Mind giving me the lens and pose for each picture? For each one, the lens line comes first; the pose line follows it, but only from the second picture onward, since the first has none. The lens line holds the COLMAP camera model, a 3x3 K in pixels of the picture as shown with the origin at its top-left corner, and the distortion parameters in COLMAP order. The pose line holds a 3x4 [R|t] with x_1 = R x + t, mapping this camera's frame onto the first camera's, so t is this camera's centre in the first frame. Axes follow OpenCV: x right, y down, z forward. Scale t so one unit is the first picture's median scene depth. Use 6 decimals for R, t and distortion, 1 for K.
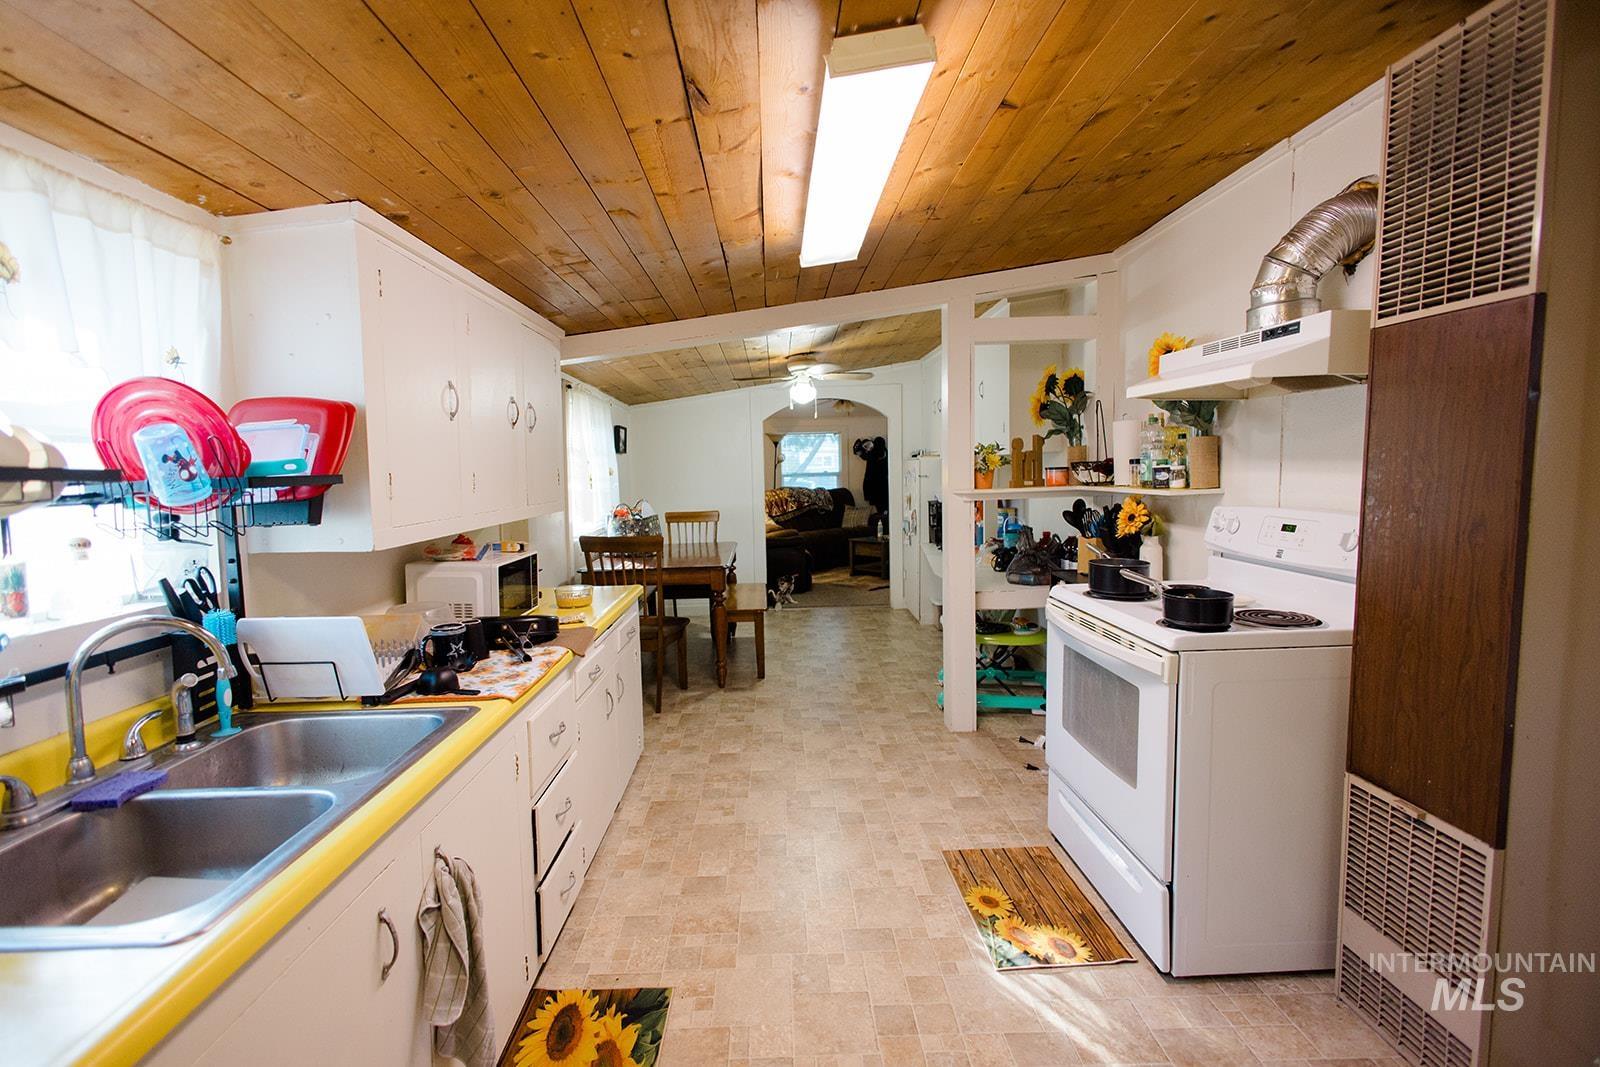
lens RADIAL K [[748.7, 0, 795.7], [0, 748.7, 530.0], [0, 0, 1]] dist [0.000822, -0.001864]
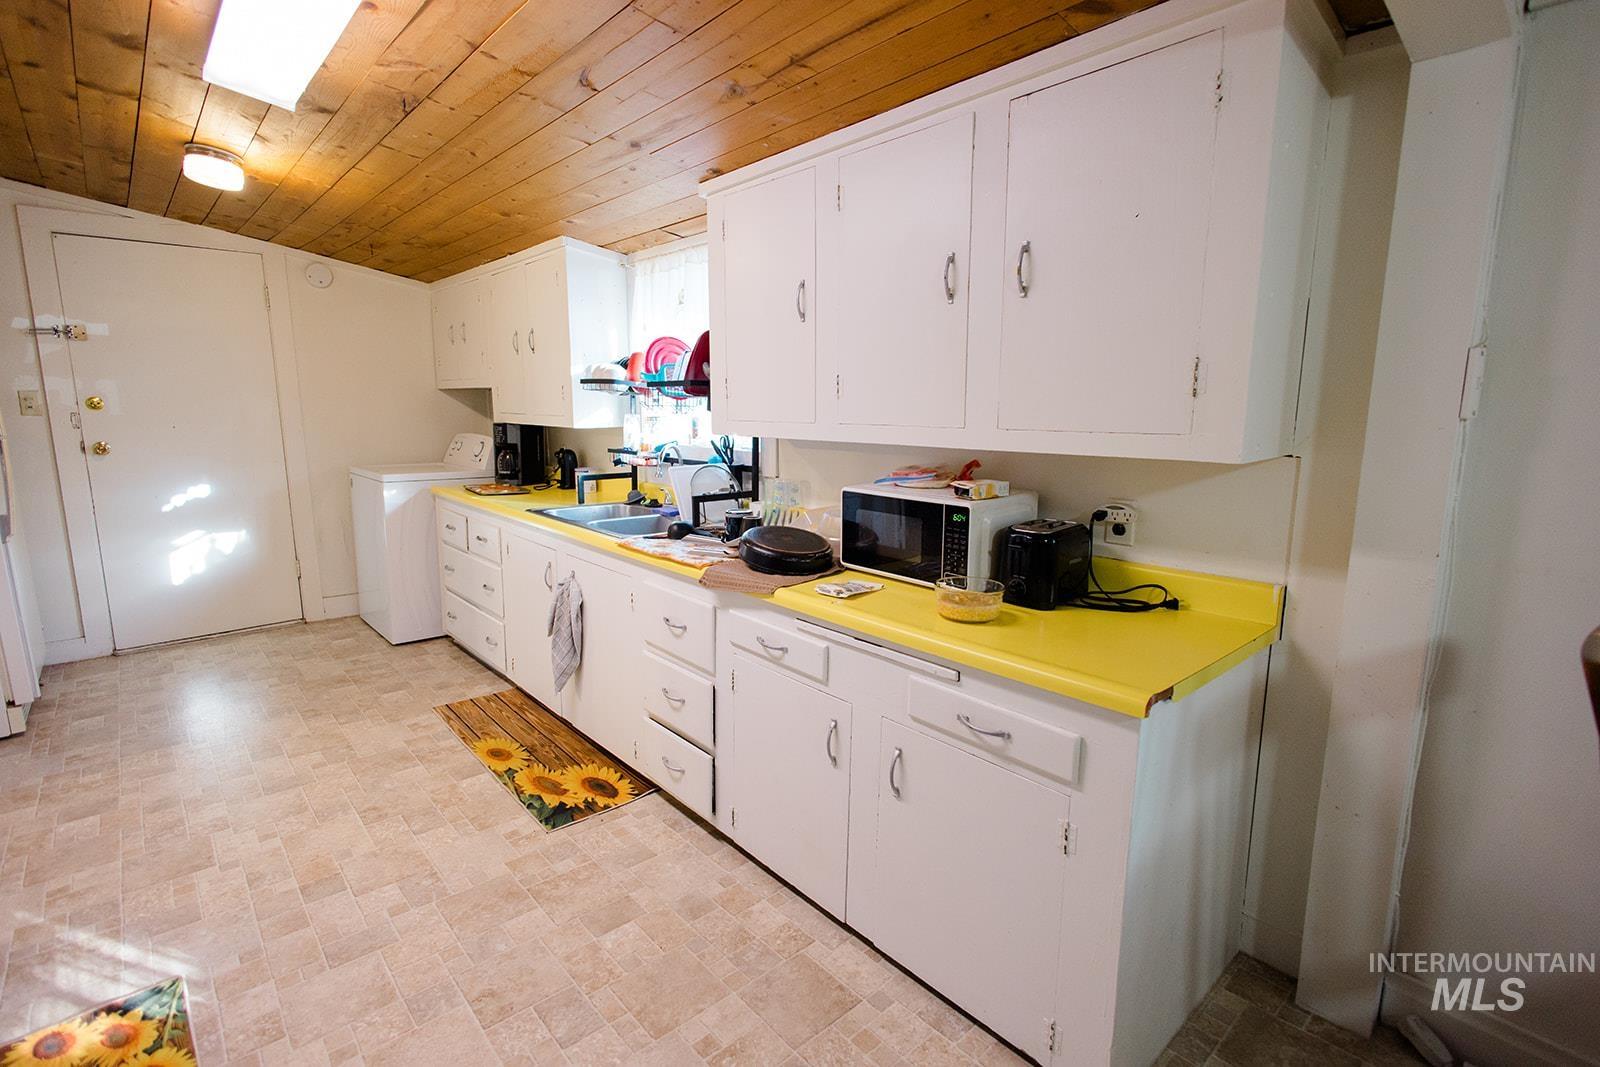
lens RADIAL K [[748.7, 0, 800.1], [0, 748.7, 529.4], [0, 0, 1]] dist [0.000822, -0.001864]
pose [[-0.763685, 0.112762, -0.635665, 0.227710], [-0.053986, 0.970025, 0.236933, -0.139851], [0.643328, 0.215260, -0.734705, 2.052223]]
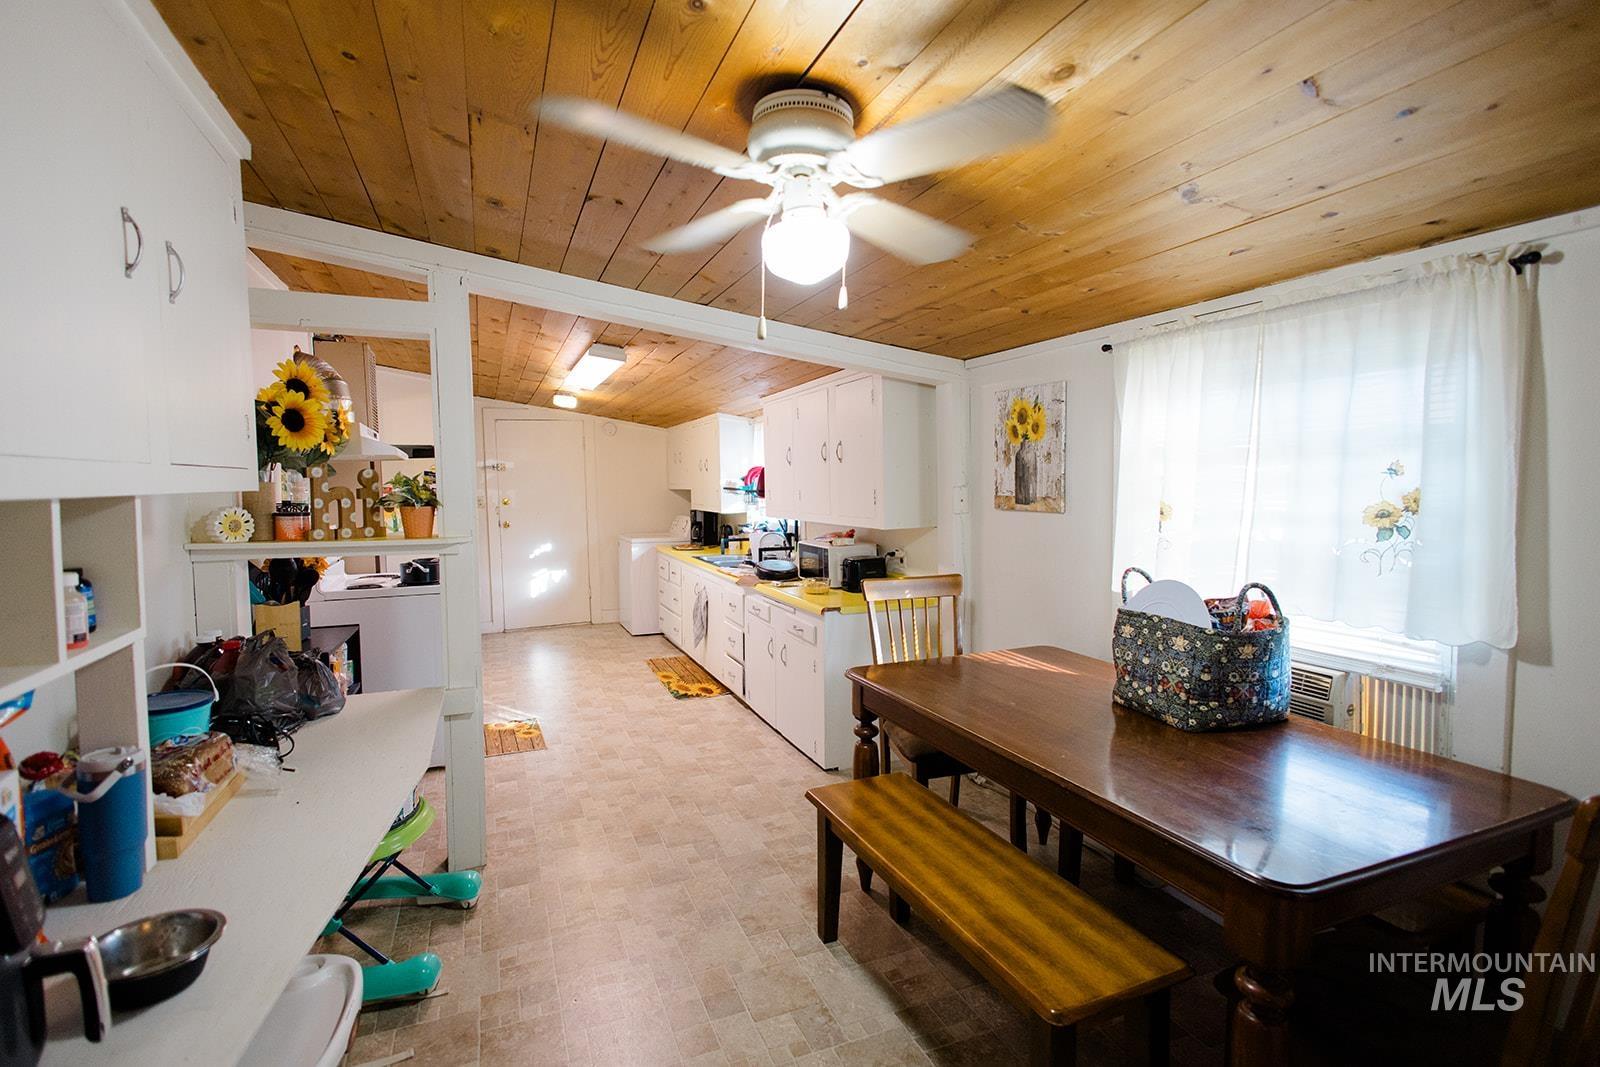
lens RADIAL K [[748.7, 0, 803.0], [0, 748.7, 534.1], [0, 0, 1]] dist [0.000822, -0.001864]
pose [[-0.931973, 0.048670, -0.359246, 0.320392], [-0.007584, 0.988113, 0.153543, -0.332519], [0.362448, 0.145822, -0.920526, 3.463159]]
